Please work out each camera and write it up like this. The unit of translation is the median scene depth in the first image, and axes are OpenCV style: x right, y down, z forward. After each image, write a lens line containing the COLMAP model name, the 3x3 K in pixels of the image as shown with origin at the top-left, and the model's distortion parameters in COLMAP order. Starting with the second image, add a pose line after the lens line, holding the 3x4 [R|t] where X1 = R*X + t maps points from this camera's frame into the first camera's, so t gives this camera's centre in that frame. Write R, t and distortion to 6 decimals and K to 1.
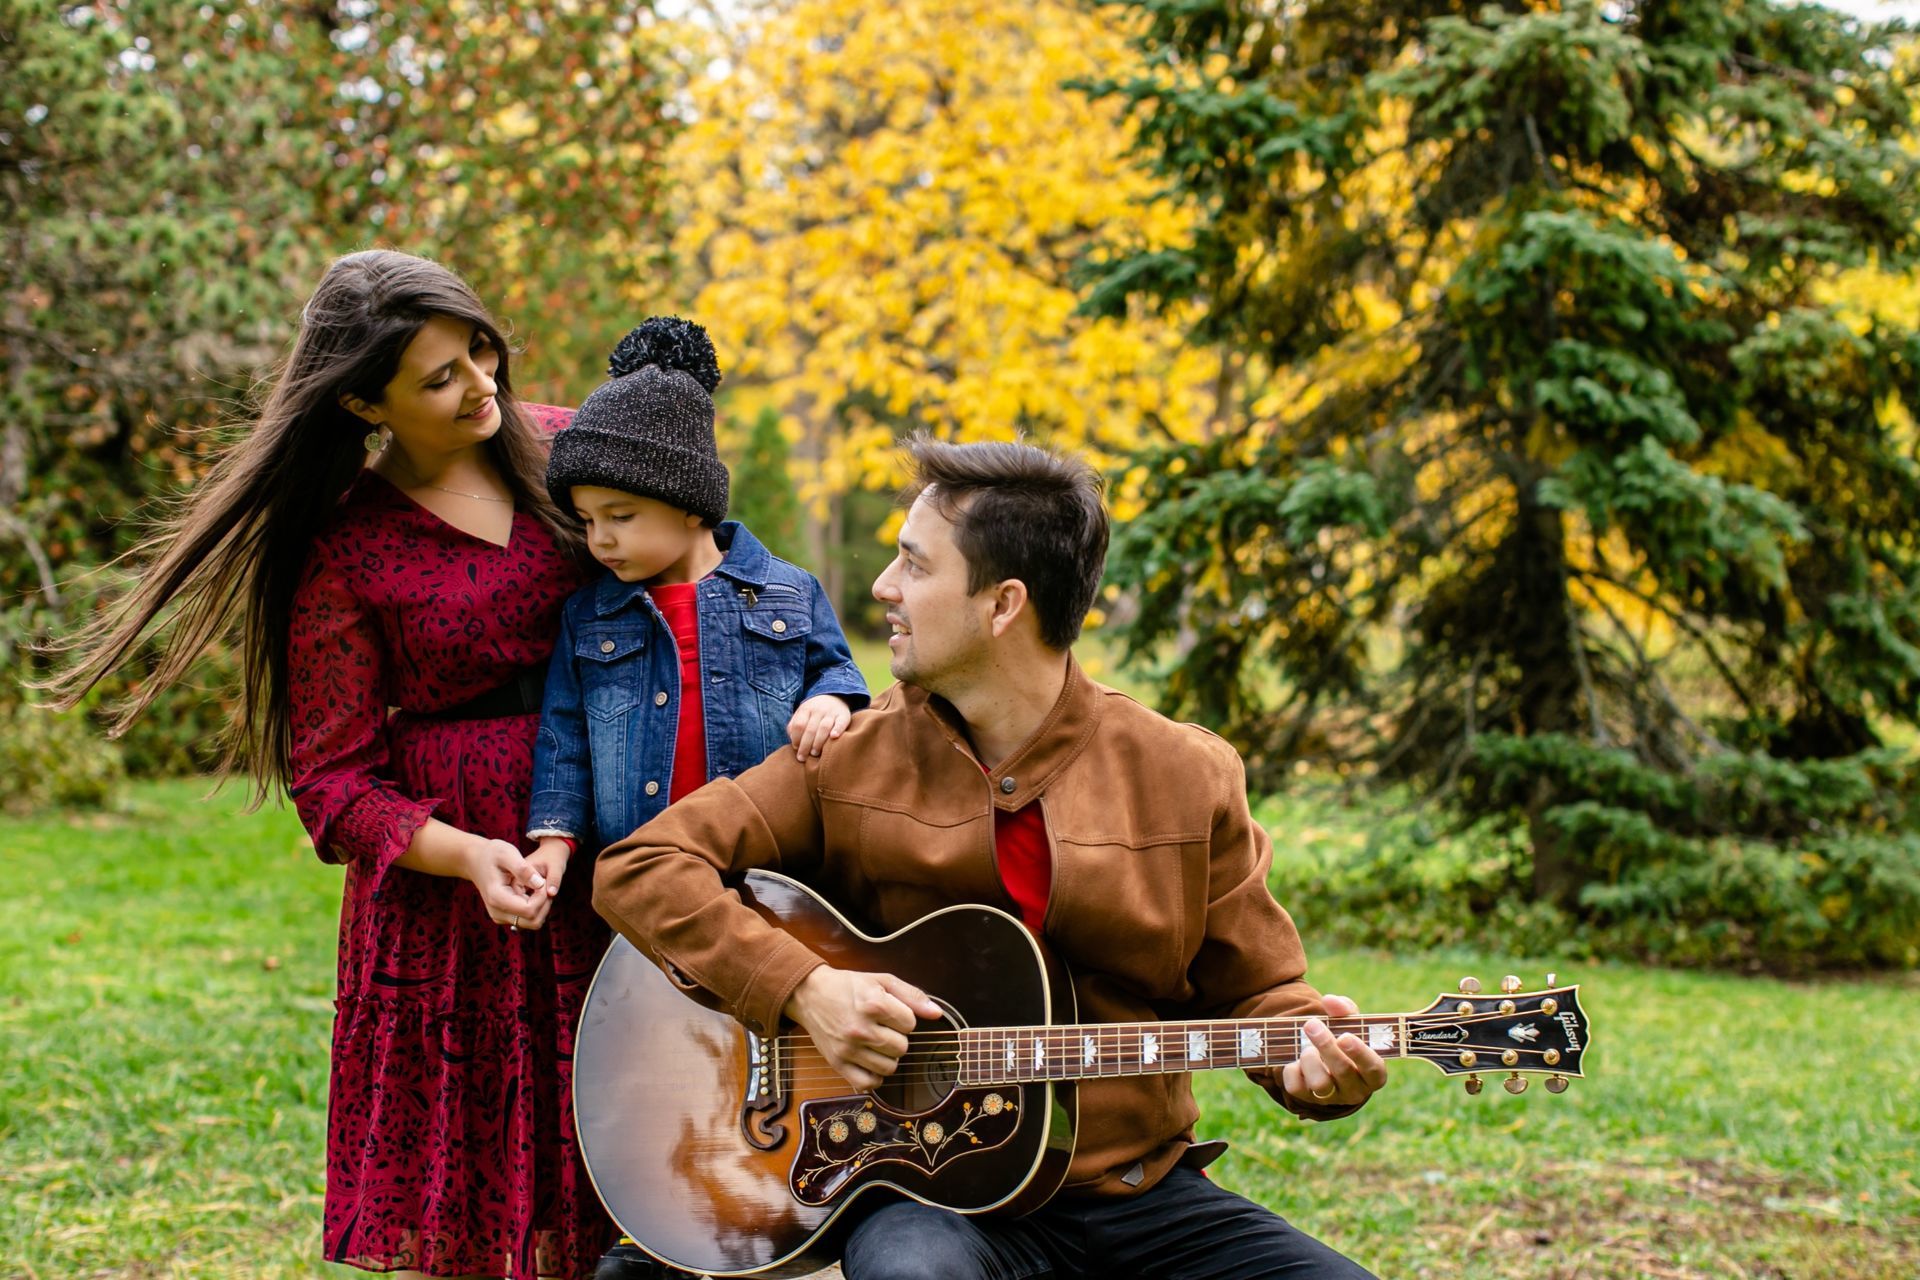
lens RADIAL K [[2901.3, 0, 960.0], [0, 2901.3, 640.0], [0, 0, 1]] dist [-0.157728, 0.116744]
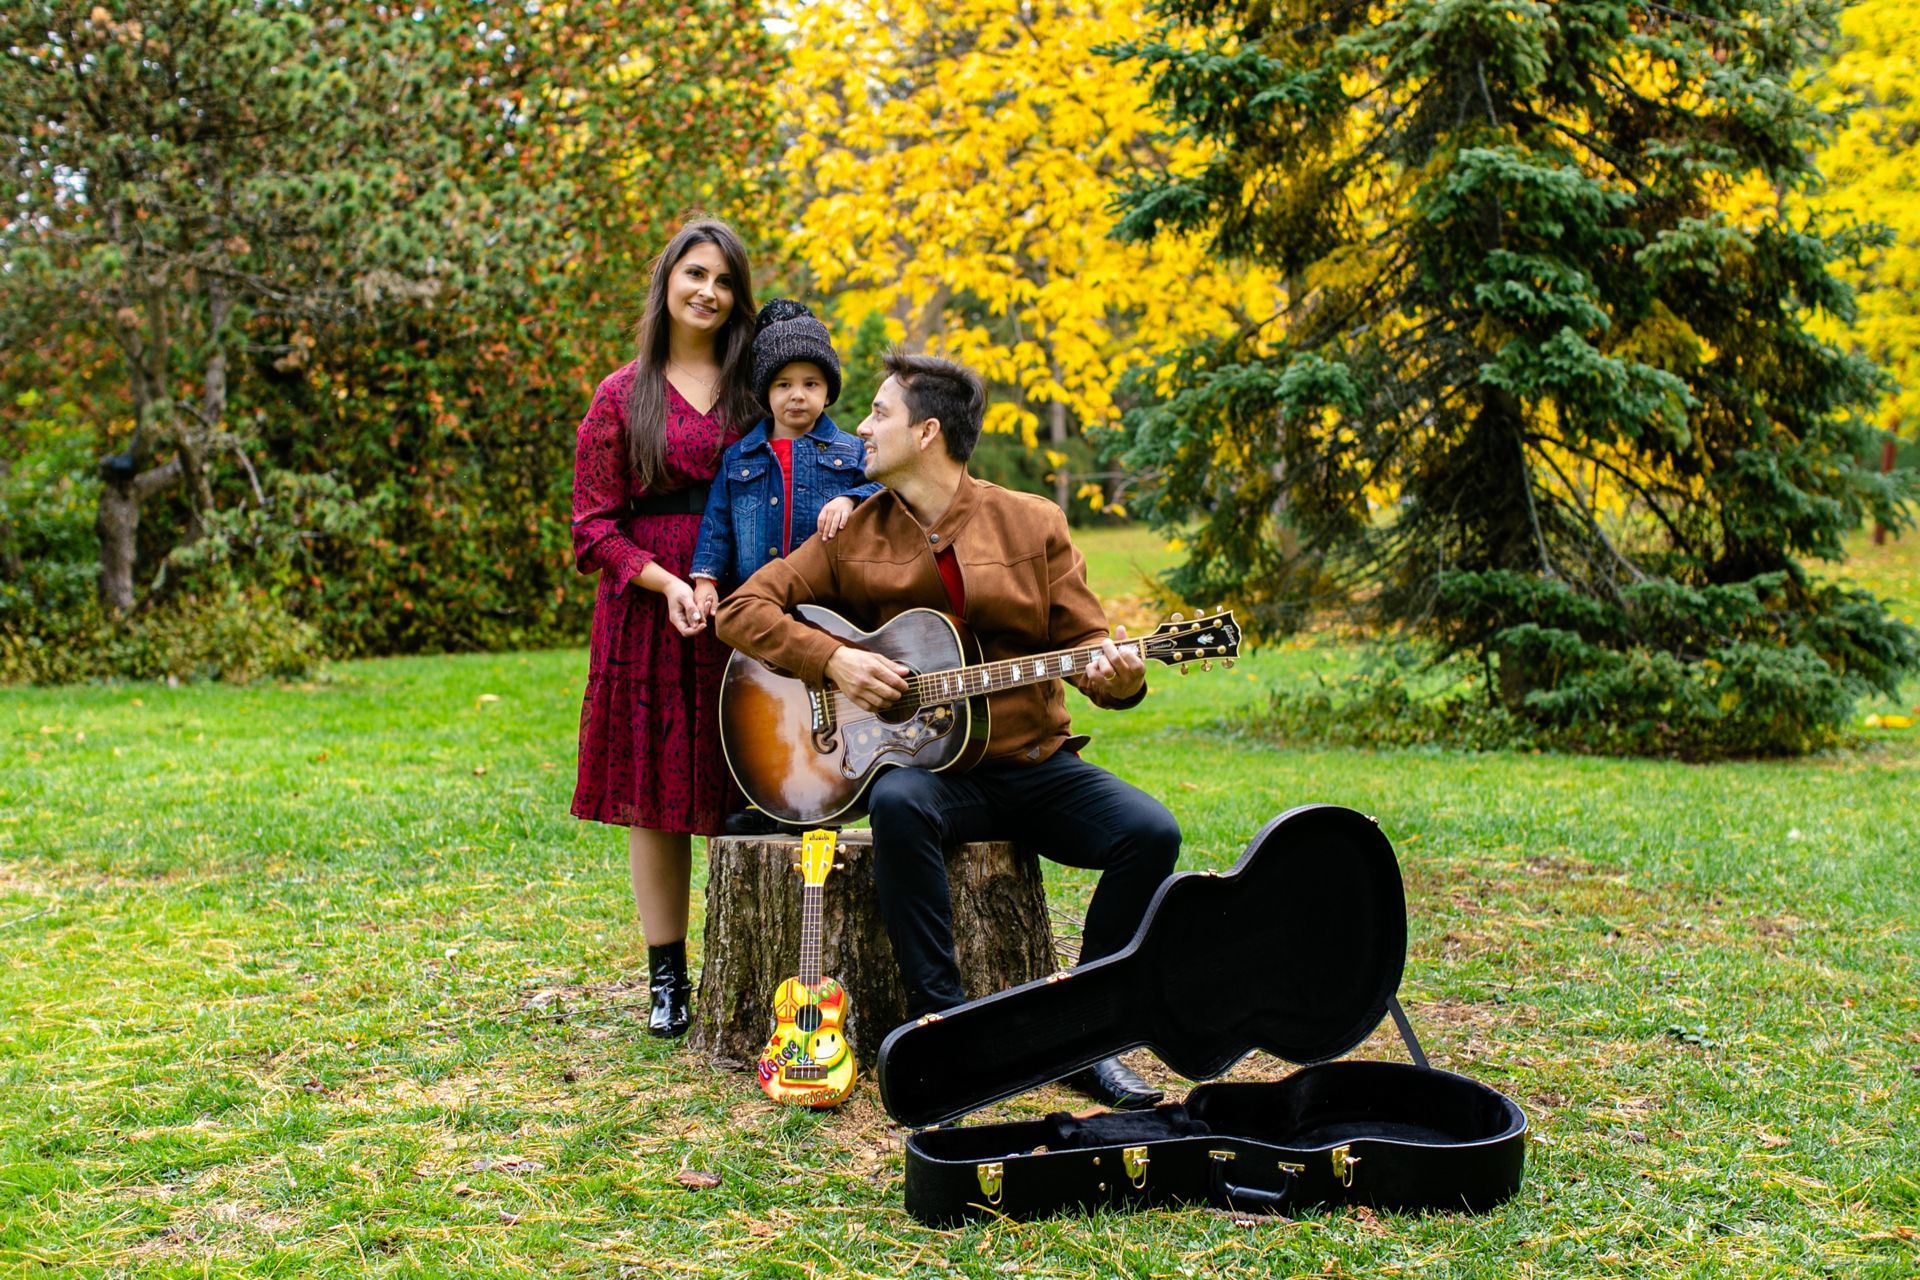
lens RADIAL K [[2988.4, 0, 960.0], [0, 2988.4, 640.0], [0, 0, 1]] dist [-0.196598, 0.639145]
pose [[0.998692, -0.025706, -0.044191, 0.026890], [0.027147, 0.999109, 0.032324, 0.013918], [0.043320, -0.033482, 0.998500, -0.248039]]
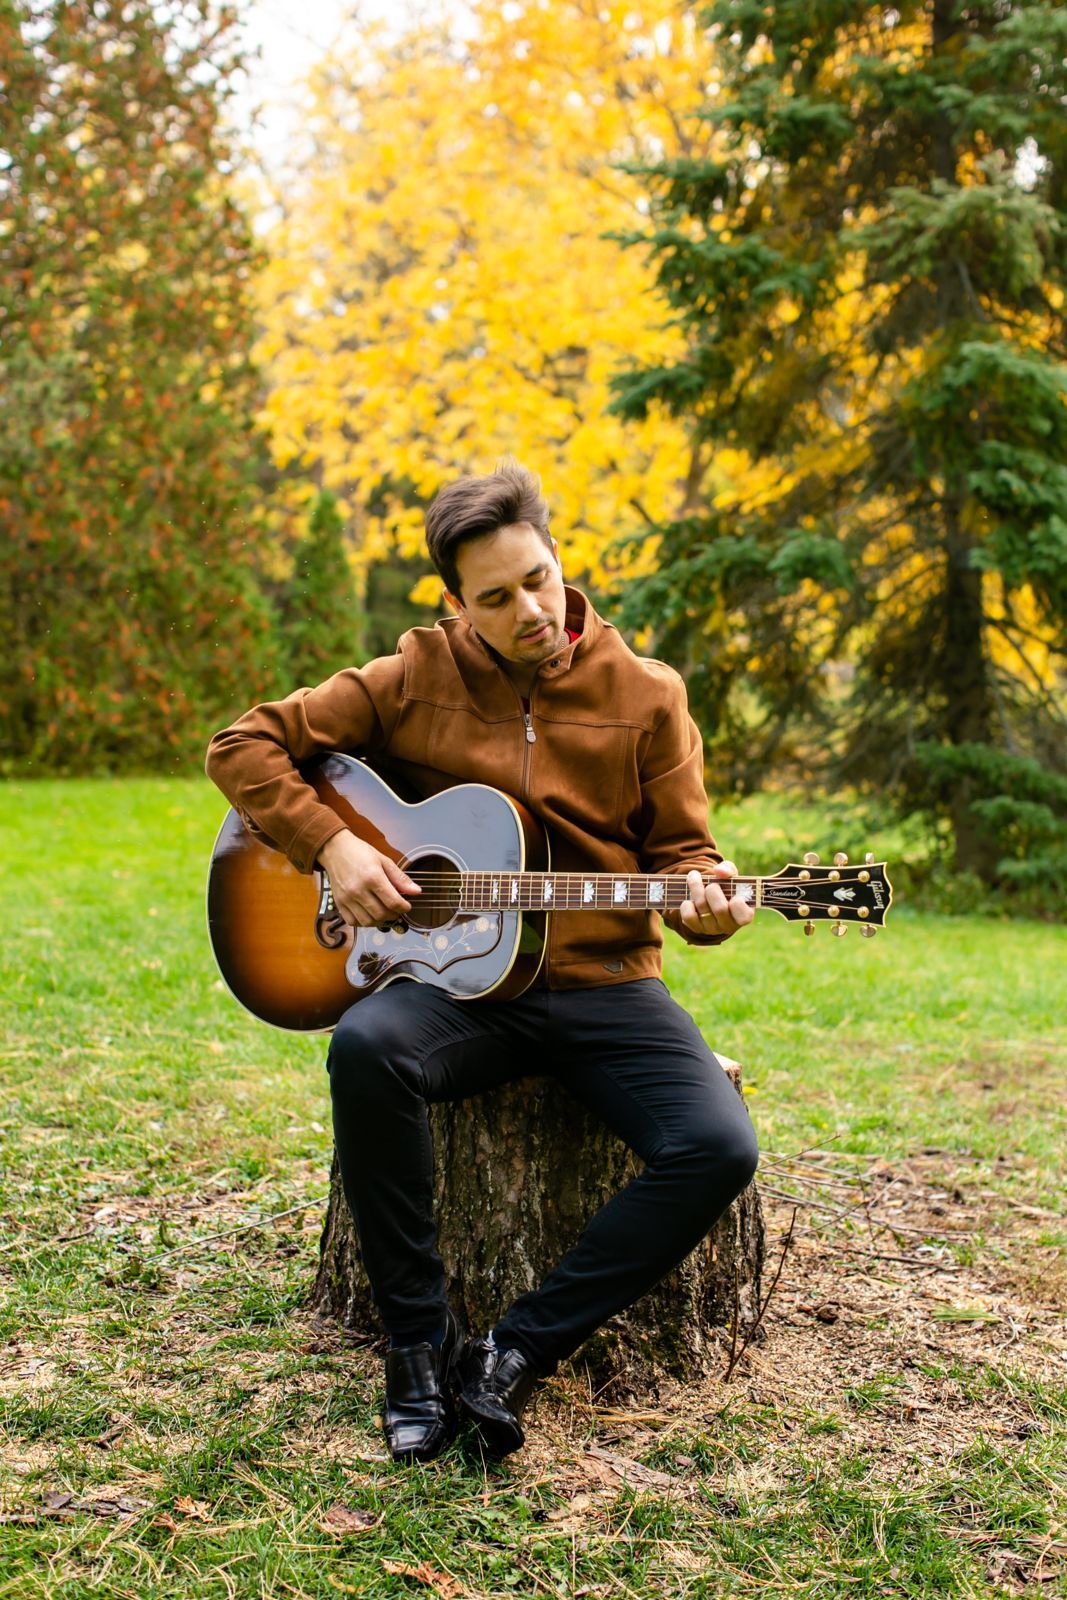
lens RADIAL K [[2417.8, 0, 538.4], [0, 2417.8, 770.5], [0, 0, 1]] dist [-0.157728, 0.116744]
pose [[0.999239, 0.010565, 0.037552, -0.028048], [-0.011691, 0.999485, 0.029886, 0.013237], [-0.037217, -0.030303, 0.998848, -0.066330]]
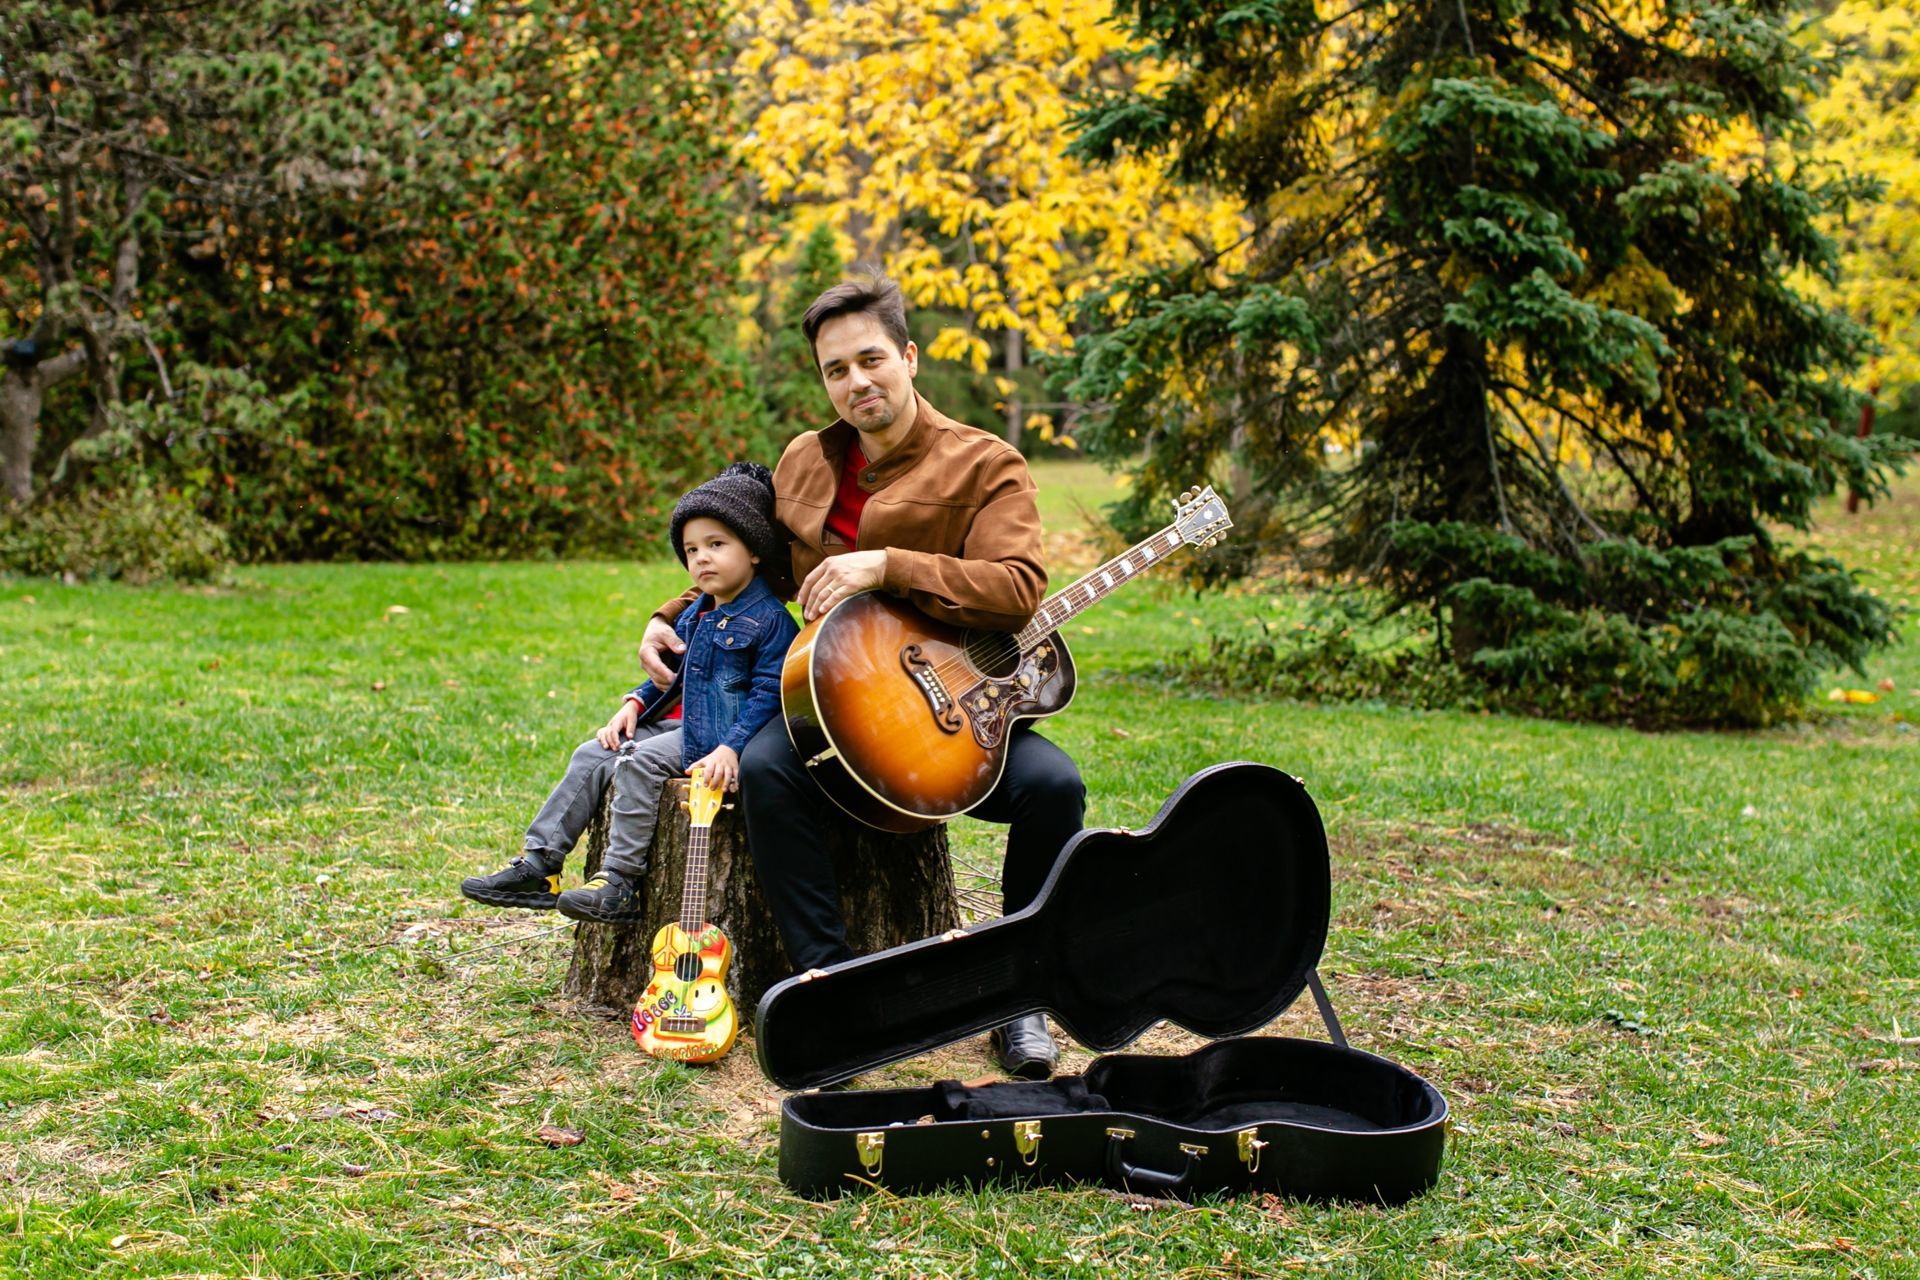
lens RADIAL K [[3070.1, 0, 960.0], [0, 3070.1, 640.0], [0, 0, 1]] dist [-0.180873, 0.595299]
pose [[0.999499, 0.017468, -0.026380, 0.032296], [-0.016001, 0.998367, 0.054845, 0.014453], [0.027295, -0.054396, 0.998146, -0.227964]]
